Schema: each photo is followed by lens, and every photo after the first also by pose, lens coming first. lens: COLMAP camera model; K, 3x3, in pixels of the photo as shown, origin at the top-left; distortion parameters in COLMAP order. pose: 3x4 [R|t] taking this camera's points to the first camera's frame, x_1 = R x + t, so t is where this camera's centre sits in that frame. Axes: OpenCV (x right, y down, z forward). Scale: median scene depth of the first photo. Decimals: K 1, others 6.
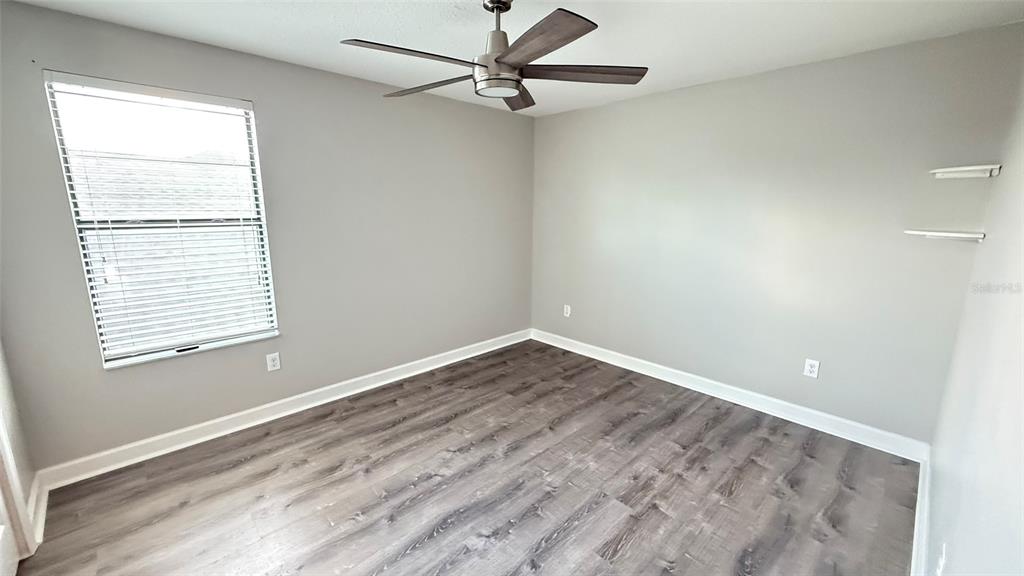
lens RADIAL K [[405.9, 0, 512.6], [0, 405.9, 288.9], [0, 0, 1]] dist [0.000545, -0.000021]
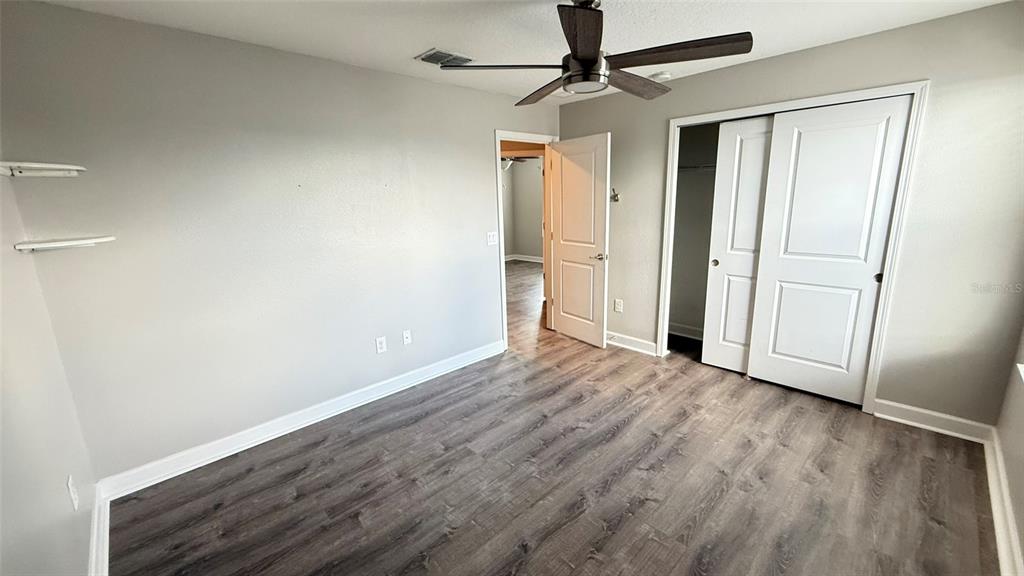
lens RADIAL K [[405.9, 0, 510.6], [0, 405.9, 287.7], [0, 0, 1]] dist [0.000545, -0.000021]
pose [[-0.999720, 0.022007, 0.008738, 0.125519], [0.023647, 0.909033, 0.416053, -0.363519], [0.001213, 0.416143, -0.909298, 1.728001]]
